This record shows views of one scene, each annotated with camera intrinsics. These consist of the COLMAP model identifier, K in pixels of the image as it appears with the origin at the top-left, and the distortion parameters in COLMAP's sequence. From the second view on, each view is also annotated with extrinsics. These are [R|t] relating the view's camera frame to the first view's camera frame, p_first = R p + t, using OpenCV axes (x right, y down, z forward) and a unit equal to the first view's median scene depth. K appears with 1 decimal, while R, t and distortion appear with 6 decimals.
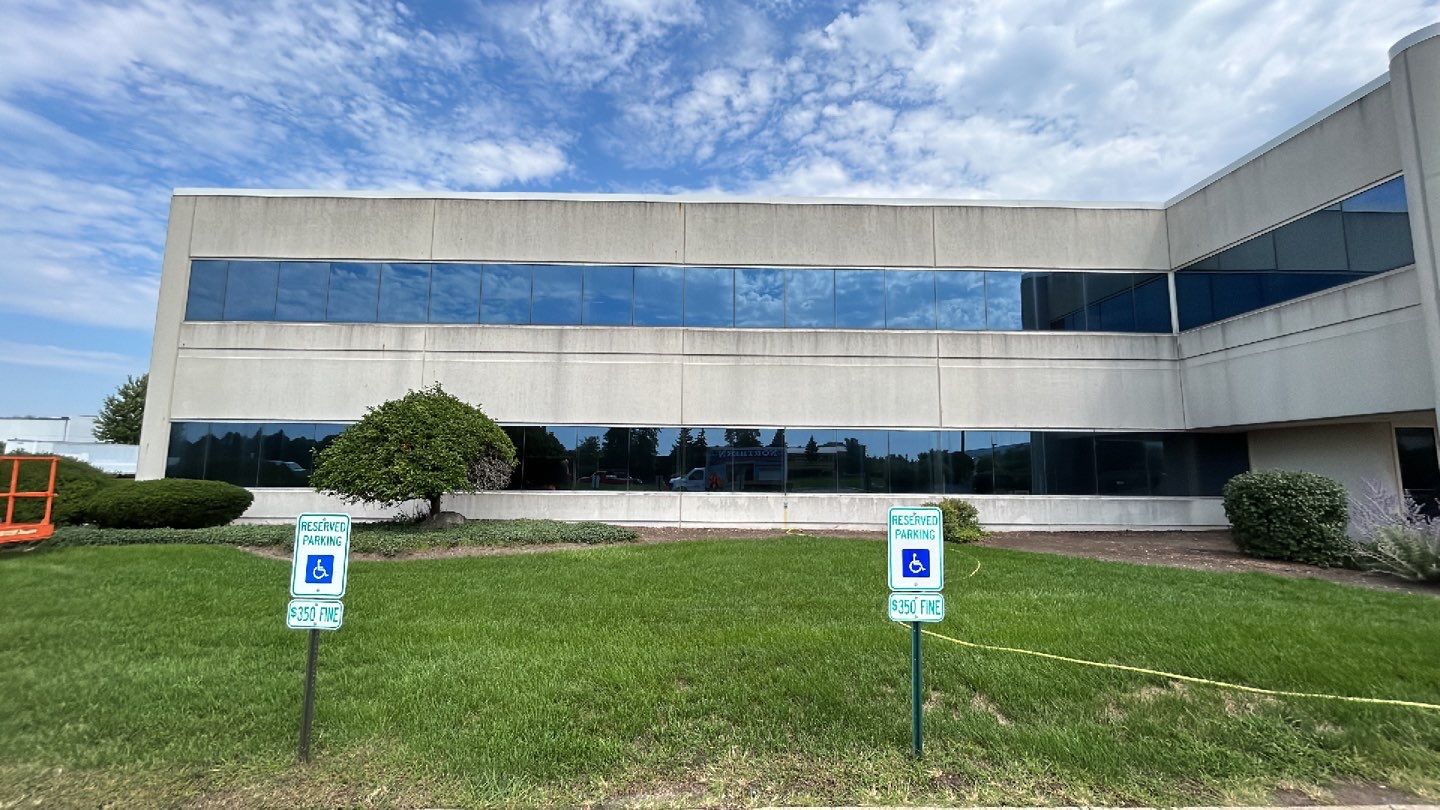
lens RADIAL K [[557.5, 0, 717.6], [0, 557.5, 406.4], [0, 0, 1]] dist [-0.003749, 0.001008]
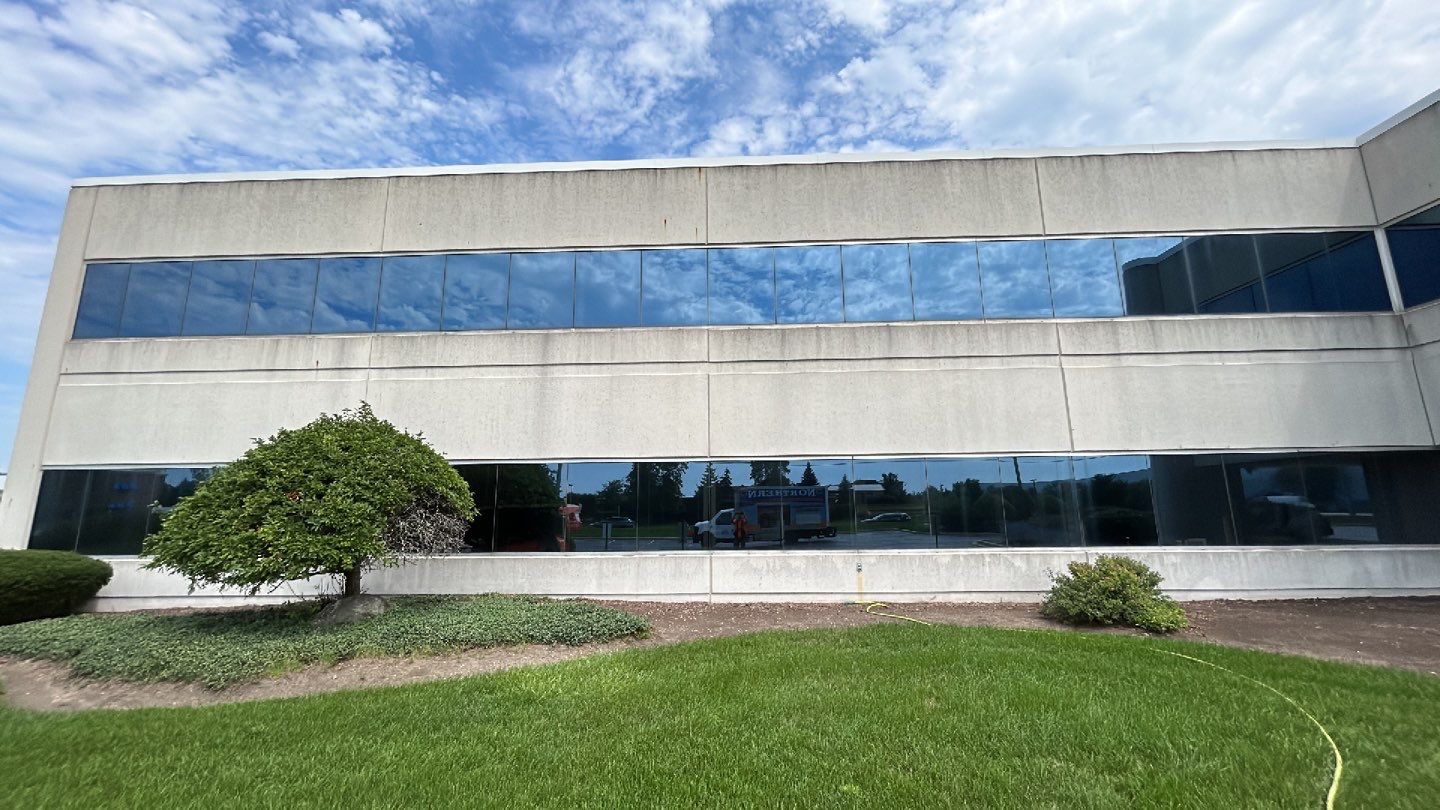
lens RADIAL K [[557.5, 0, 719.3], [0, 557.5, 405.4], [0, 0, 1]] dist [-0.003749, 0.001008]
pose [[0.998823, -0.028112, -0.039535, -0.020075], [0.025168, 0.997008, -0.073086, 0.018910], [0.041471, 0.072005, 0.996542, 0.265253]]
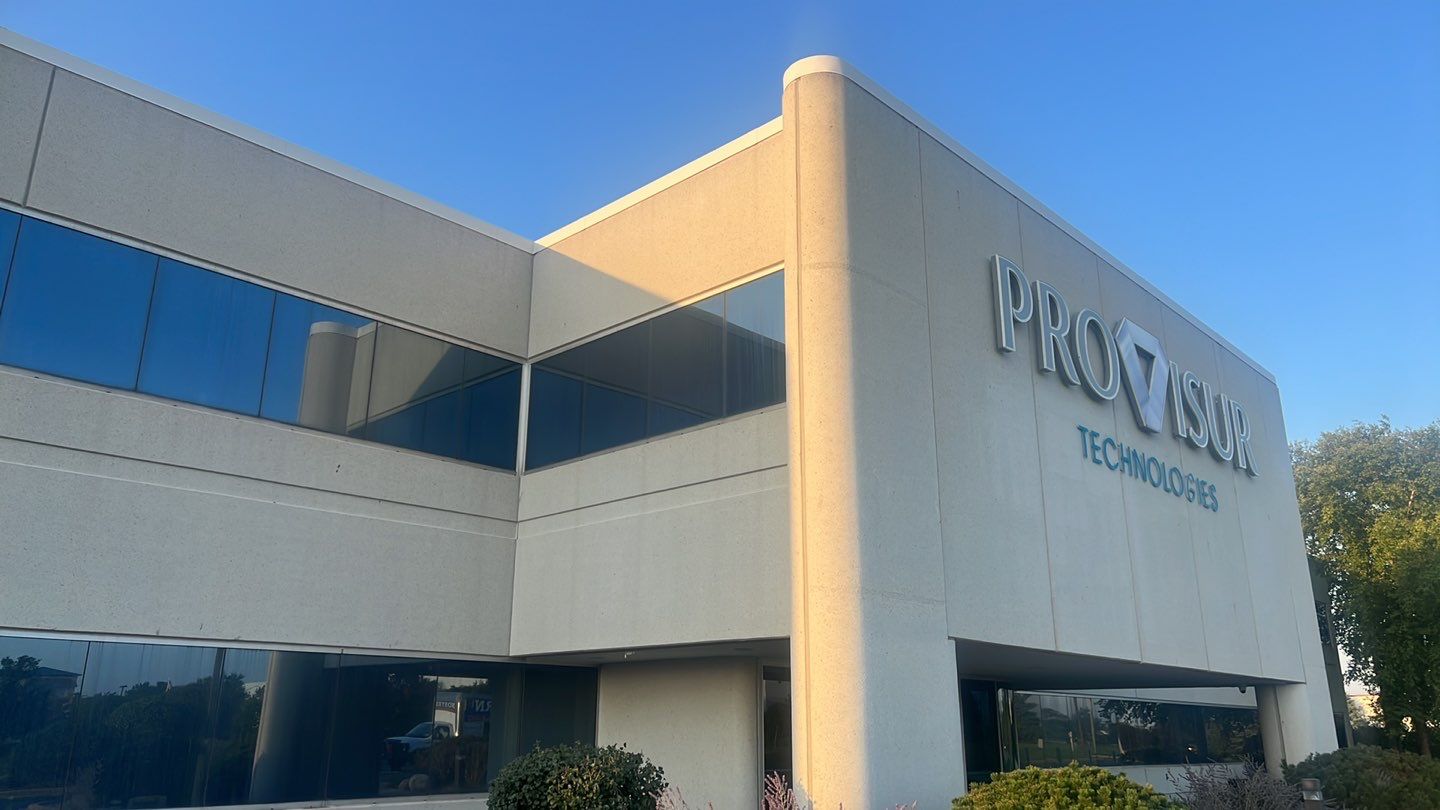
lens RADIAL K [[1021.8, 0, 725.8], [0, 1021.8, 411.3], [0, 0, 1]] dist [0.037860, -0.016890]
pose [[0.698077, 0.204404, 0.686227, 0.268965], [-0.077112, 0.974275, -0.211760, 0.005455], [-0.711858, 0.094909, 0.695881, 0.157395]]
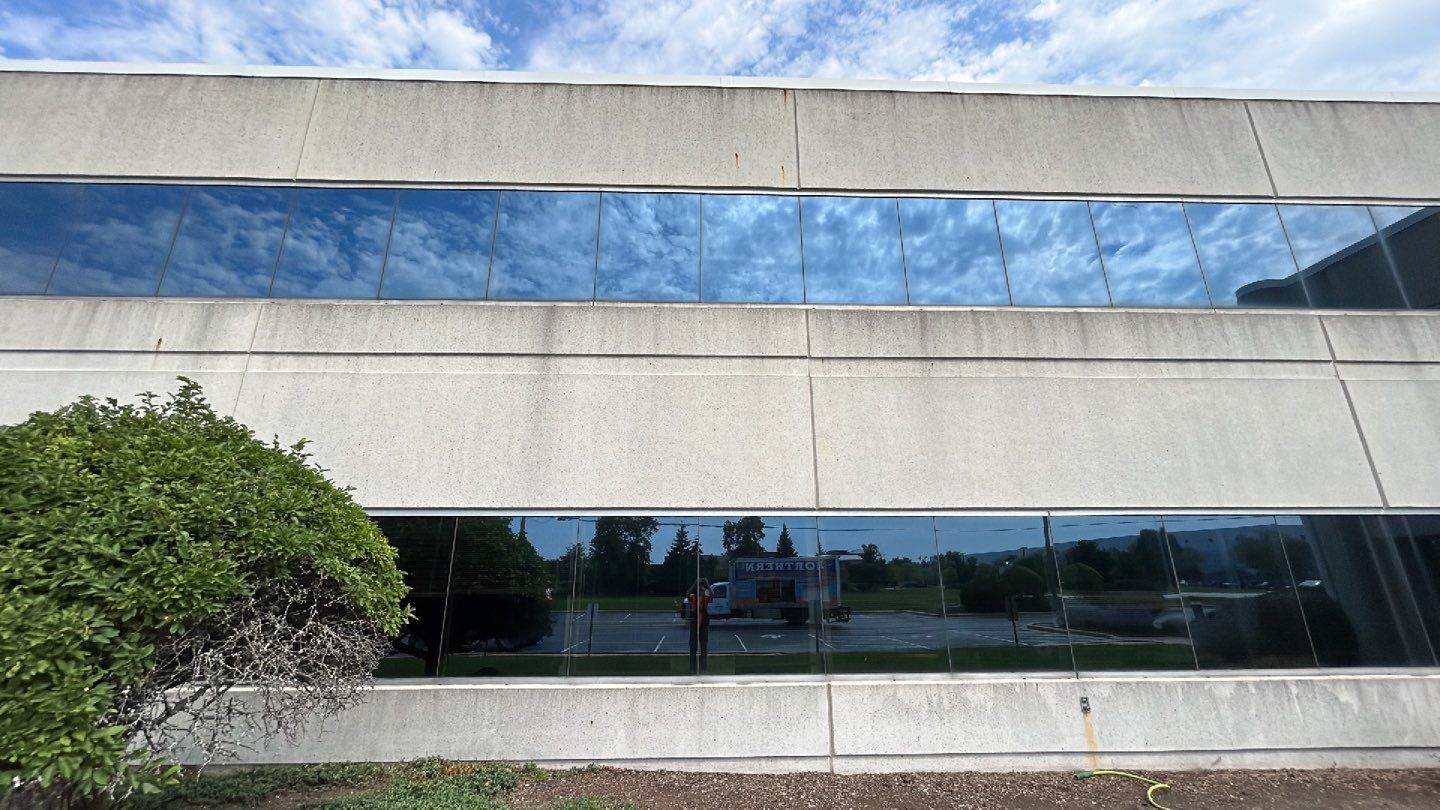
lens RADIAL K [[557.5, 0, 717.7], [0, 557.5, 405.1], [0, 0, 1]] dist [-0.003749, 0.001008]
pose [[0.999696, -0.007115, 0.023587, -0.150071], [0.011332, 0.982900, -0.183791, 0.031442], [-0.021876, 0.184003, 0.982682, 0.544590]]
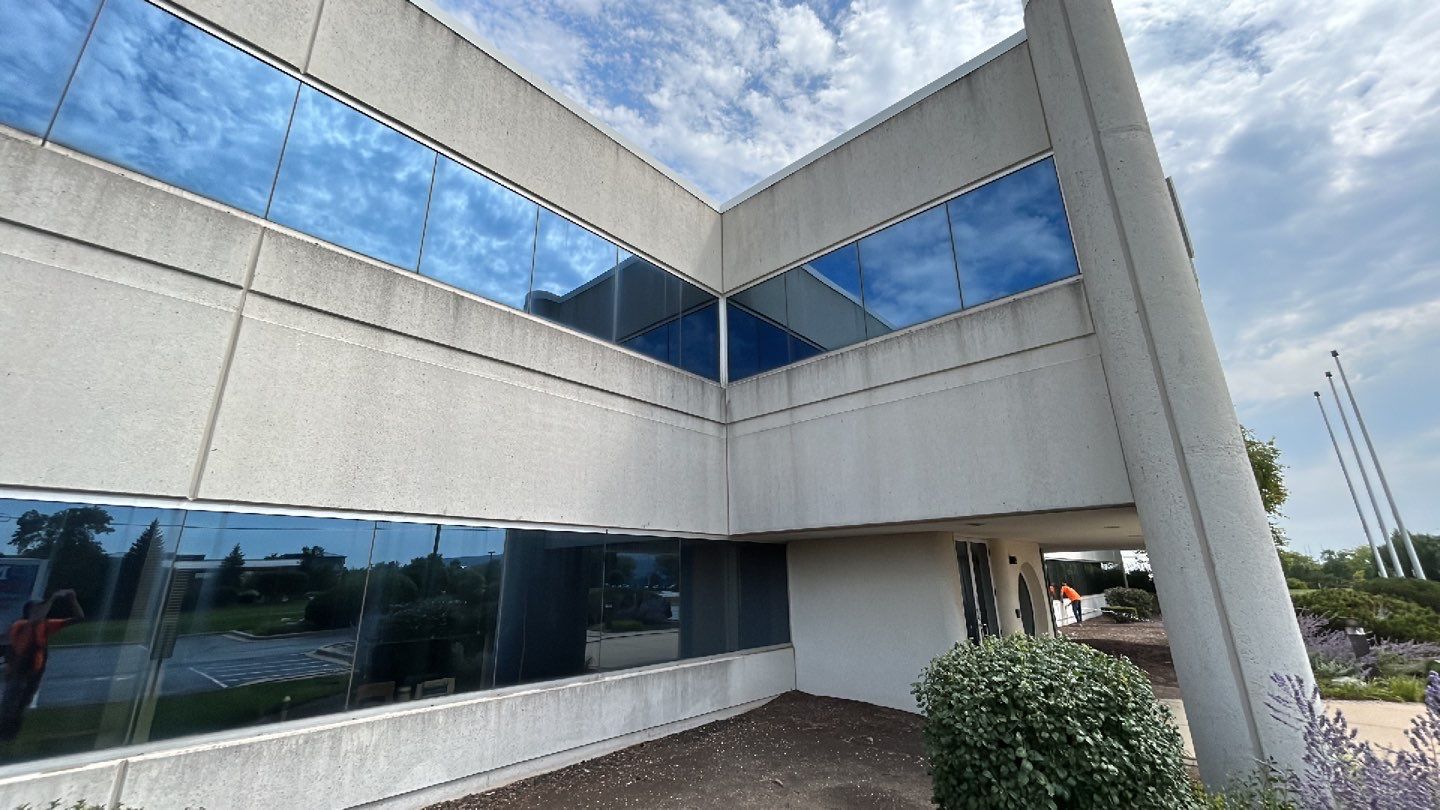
lens RADIAL K [[557.5, 0, 720.4], [0, 557.5, 406.1], [0, 0, 1]] dist [-0.003749, 0.001008]
pose [[0.673430, 0.199695, 0.711768, 0.363214], [-0.060959, 0.974545, -0.215744, 0.034885], [-0.736733, 0.101900, 0.668461, 0.572323]]
